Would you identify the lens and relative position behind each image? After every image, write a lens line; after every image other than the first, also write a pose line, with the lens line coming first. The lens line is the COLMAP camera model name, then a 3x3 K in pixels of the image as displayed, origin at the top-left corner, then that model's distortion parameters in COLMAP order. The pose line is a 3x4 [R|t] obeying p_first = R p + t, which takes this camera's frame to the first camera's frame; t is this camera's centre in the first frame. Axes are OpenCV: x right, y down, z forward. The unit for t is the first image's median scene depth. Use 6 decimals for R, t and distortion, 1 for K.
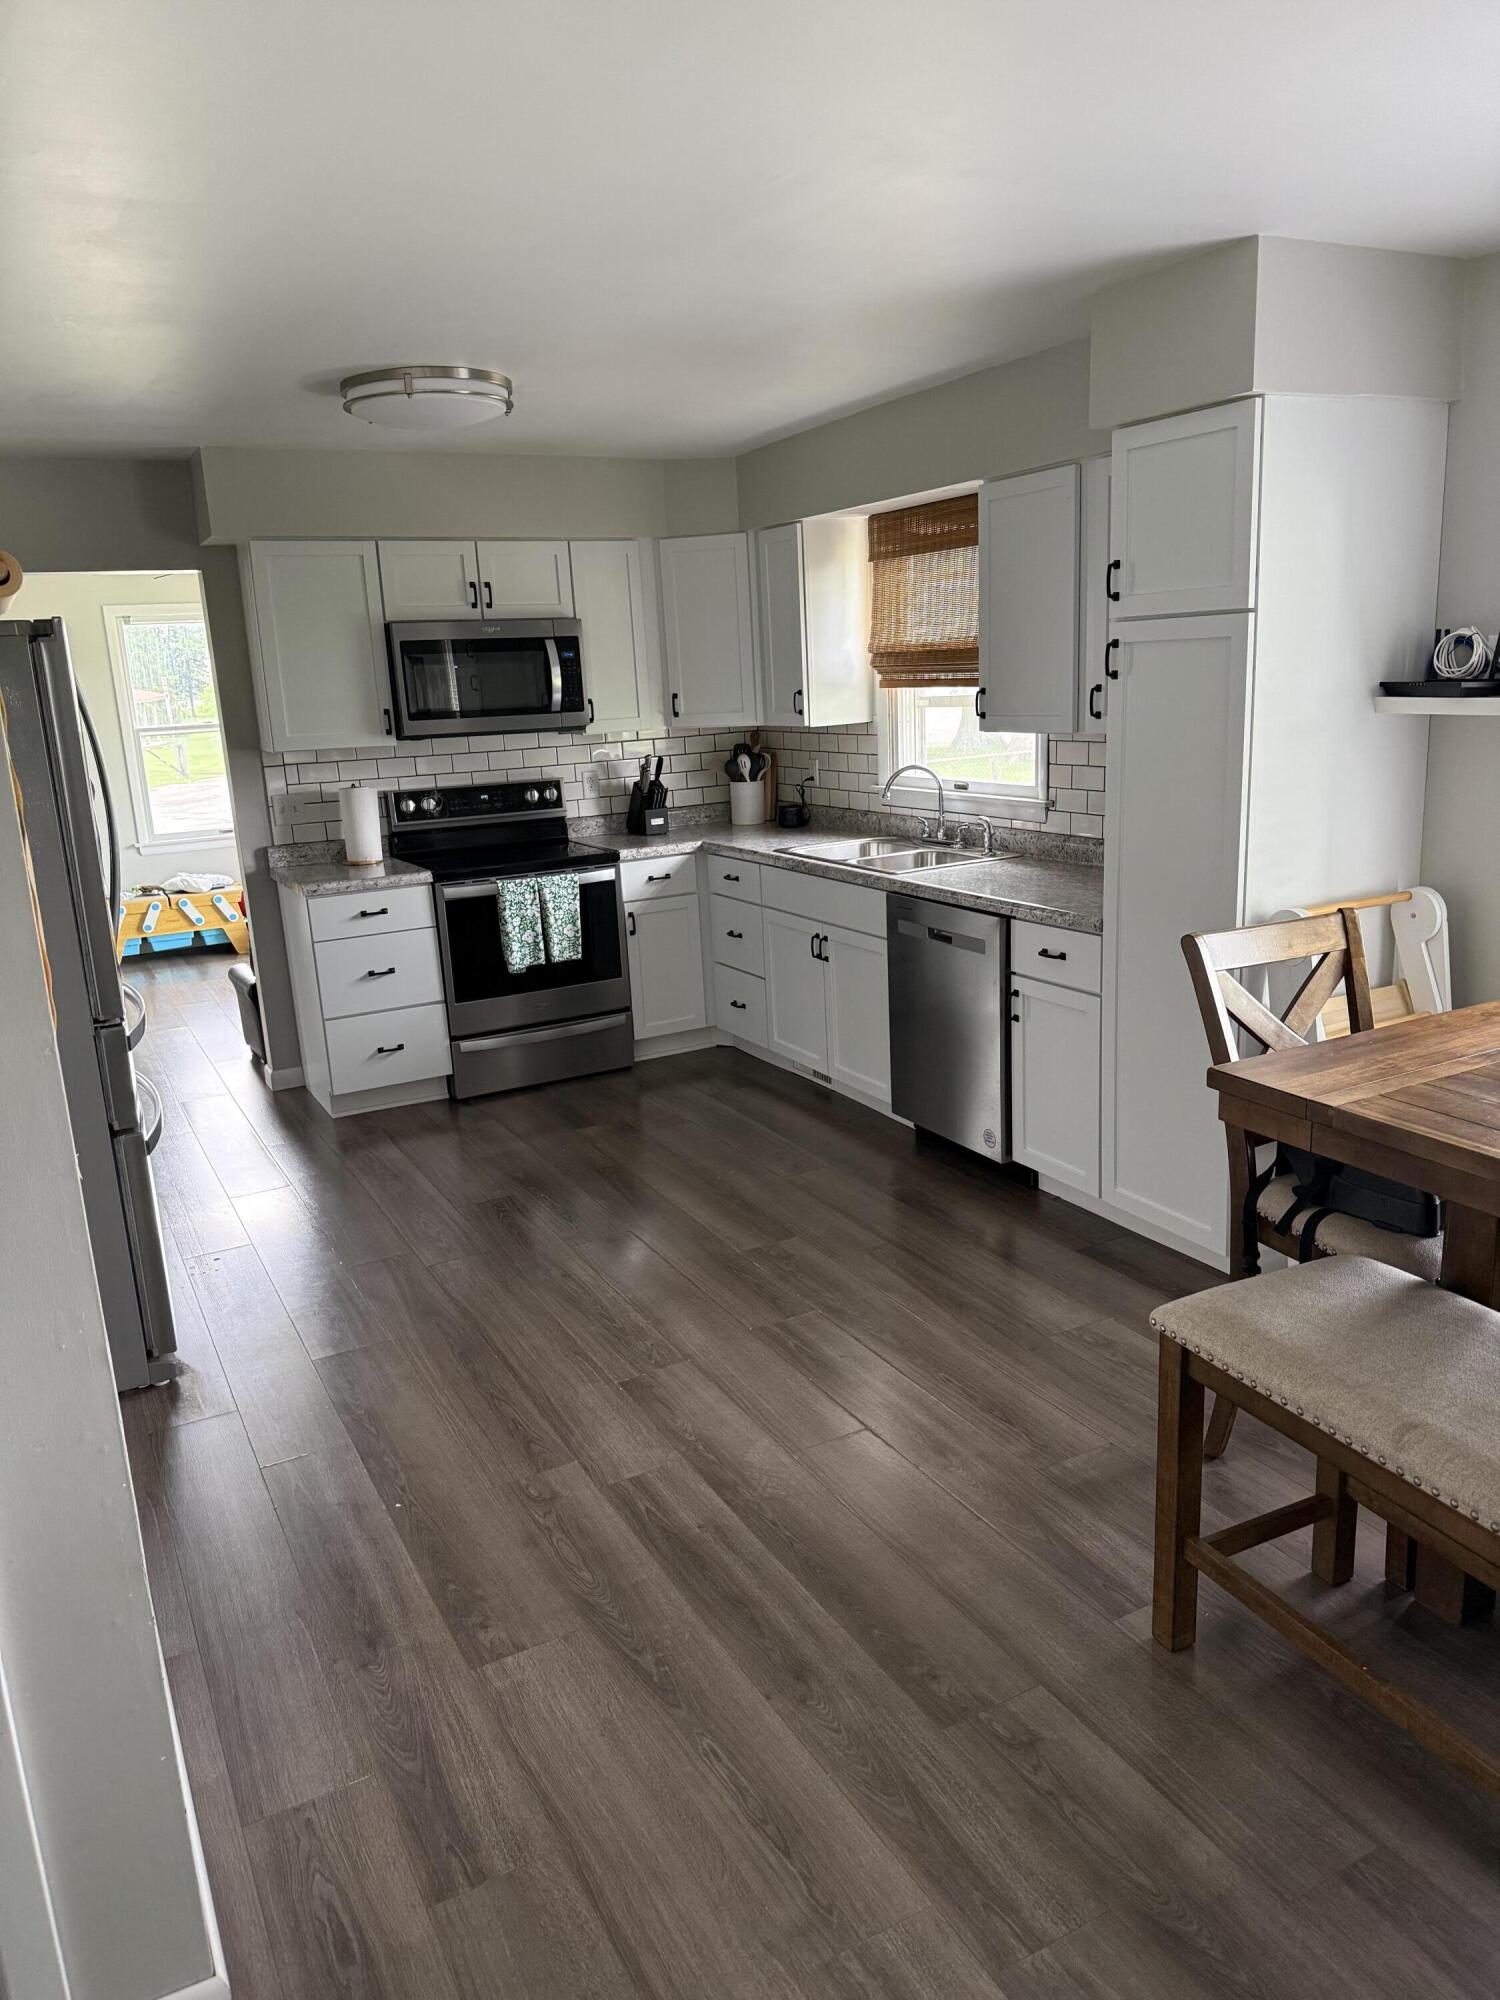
lens RADIAL K [[1425.5, 0, 746.8], [0, 1425.5, 1006.7], [0, 0, 1]] dist [-0.005102, -0.001637]
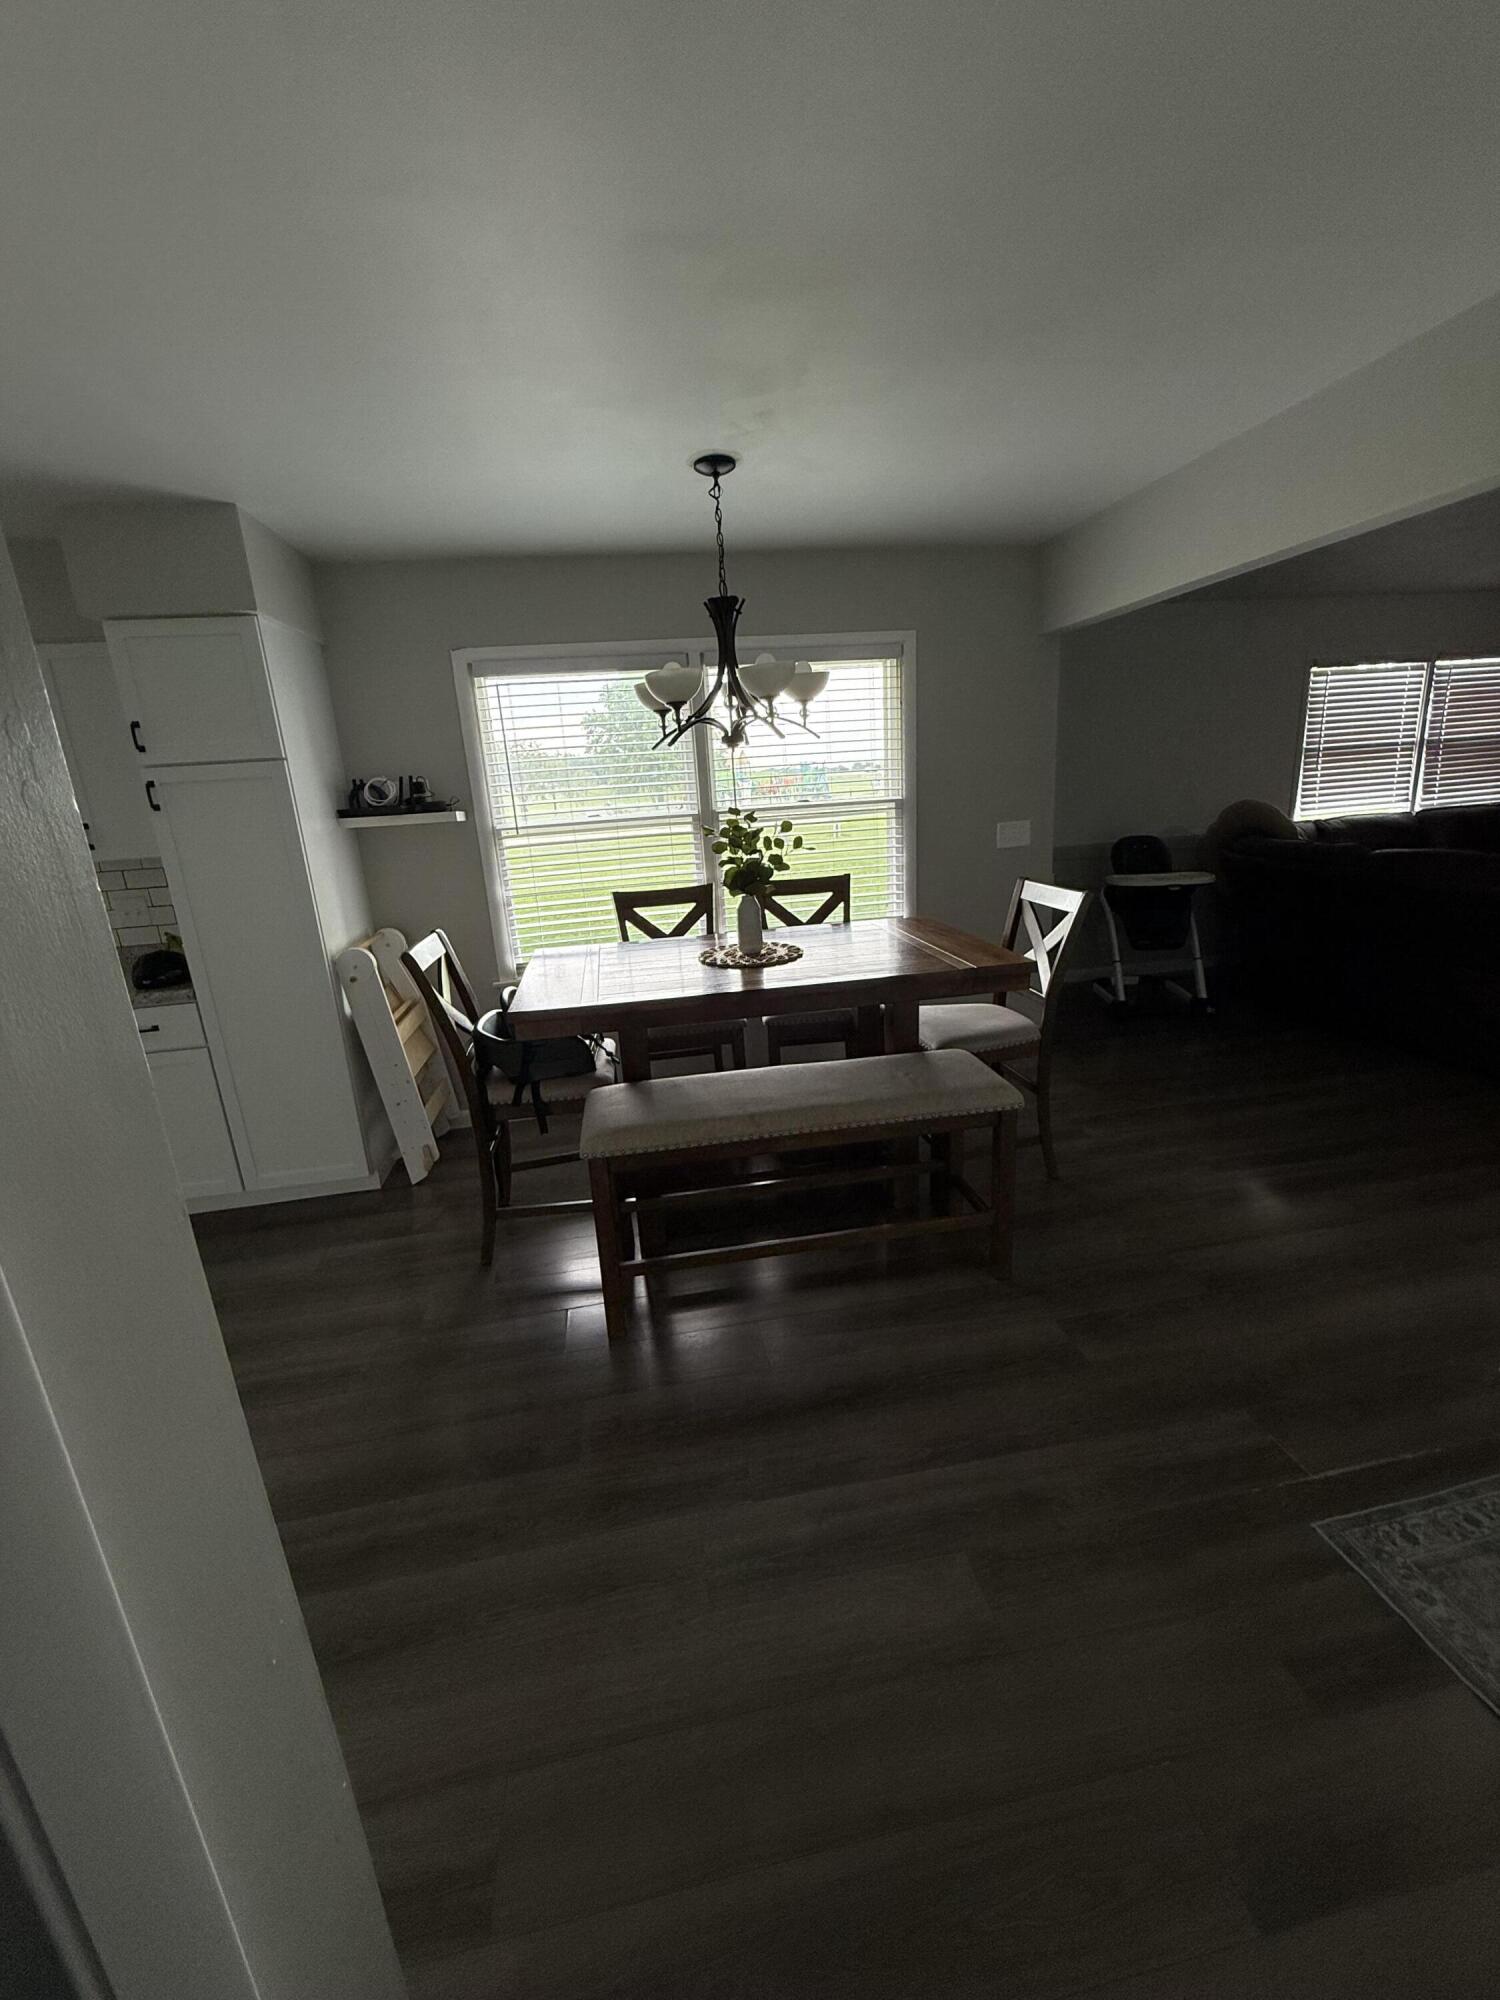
lens RADIAL K [[798.2, 0, 746.8], [0, 798.2, 995.8], [0, 0, 1]] dist [-0.000354, 0.000197]
pose [[0.314836, -0.216986, 0.924010, -0.349438], [0.266888, 0.954478, 0.133204, -0.021388], [-0.910851, 0.204670, 0.358415, 0.315975]]
